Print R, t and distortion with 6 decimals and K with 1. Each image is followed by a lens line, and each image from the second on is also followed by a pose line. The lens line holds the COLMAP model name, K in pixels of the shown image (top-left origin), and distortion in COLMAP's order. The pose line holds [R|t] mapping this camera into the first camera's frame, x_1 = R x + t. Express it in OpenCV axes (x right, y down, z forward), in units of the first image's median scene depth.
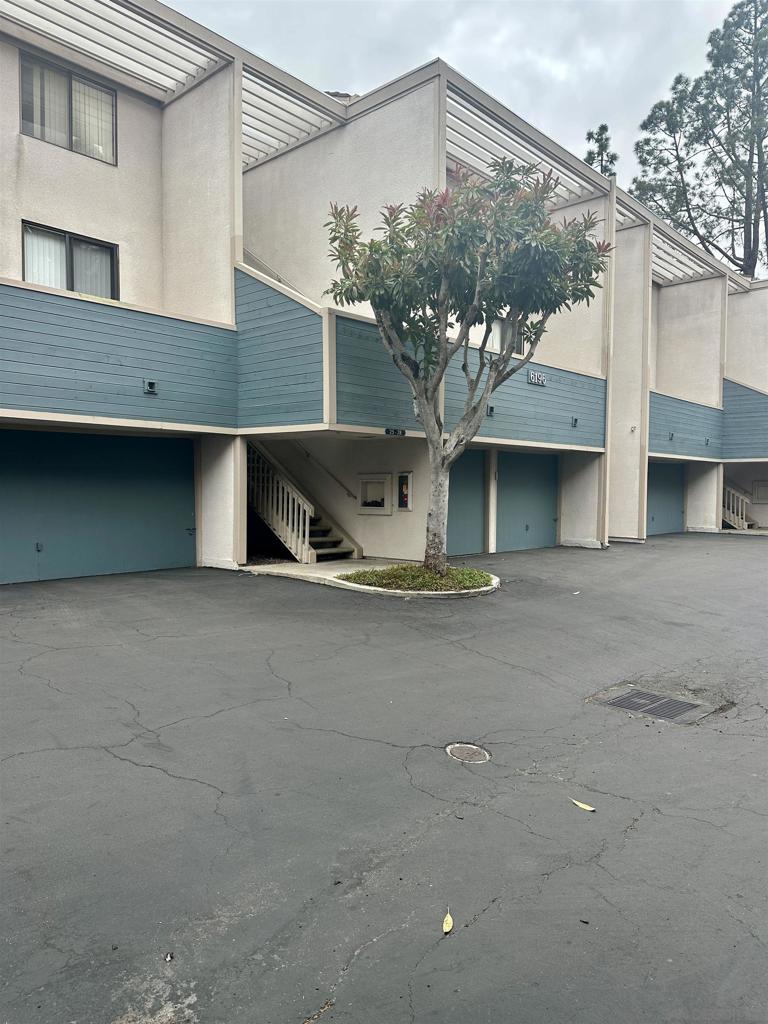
lens RADIAL K [[710.4, 0, 384.0], [0, 710.4, 512.0], [0, 0, 1]] dist [0.095137, -0.128470]
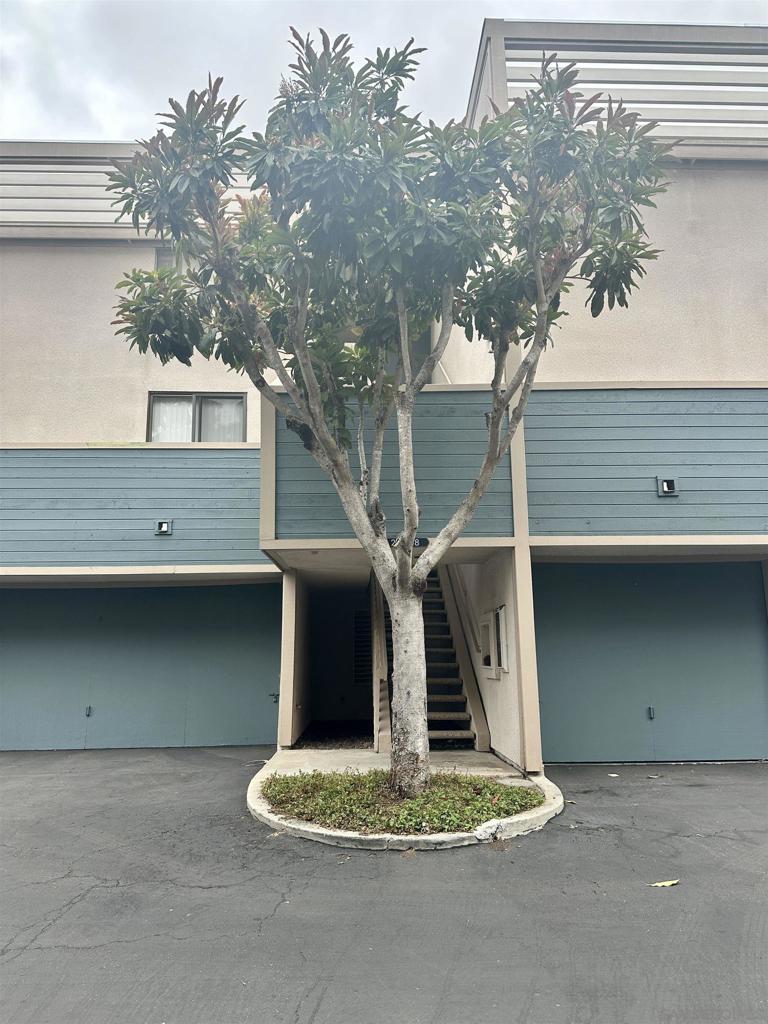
lens RADIAL K [[710.4, 0, 384.0], [0, 710.4, 512.0], [0, 0, 1]] dist [0.095137, -0.128470]
pose [[0.700380, -0.156383, -0.696428, 0.440805], [-0.006374, 0.974294, -0.225189, 0.003263], [0.713742, 0.162157, 0.681379, 0.544770]]
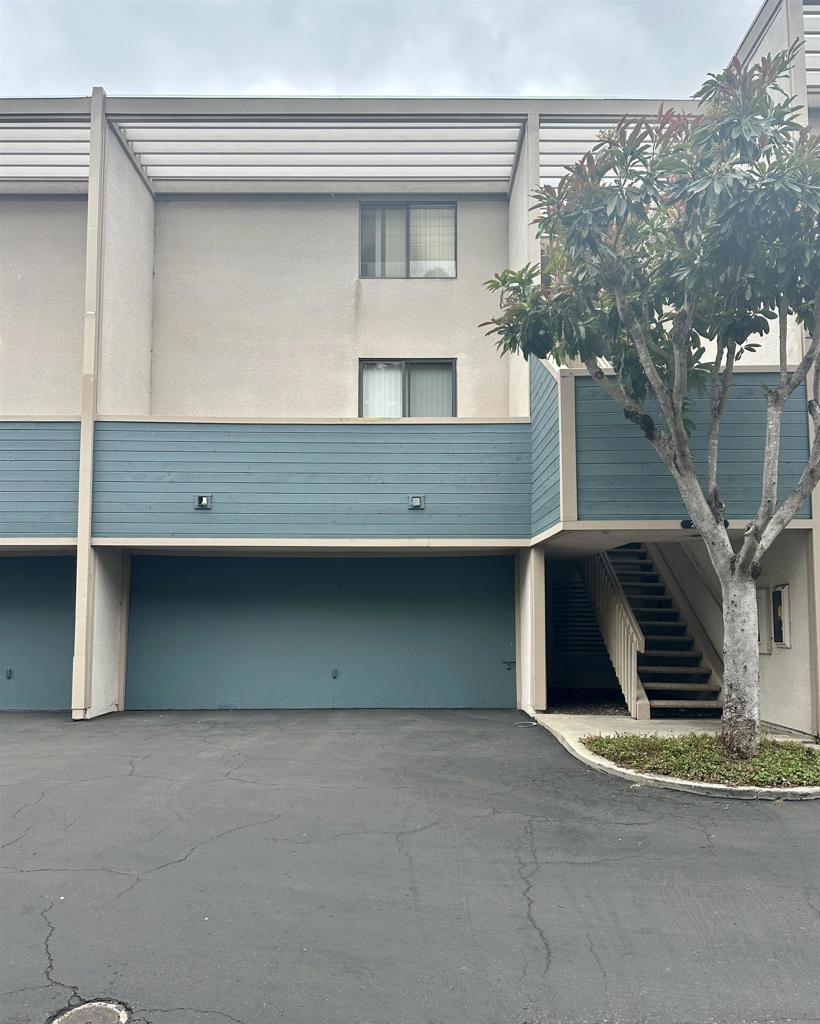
lens RADIAL K [[783.4, 0, 406.3], [0, 783.4, 555.6], [0, 0, 1]] dist [0.118212, -0.201867]
pose [[0.668652, -0.064908, -0.740737, 0.365824], [-0.022286, 0.993986, -0.107217, 0.000246], [0.743241, 0.088199, 0.663184, 0.311405]]
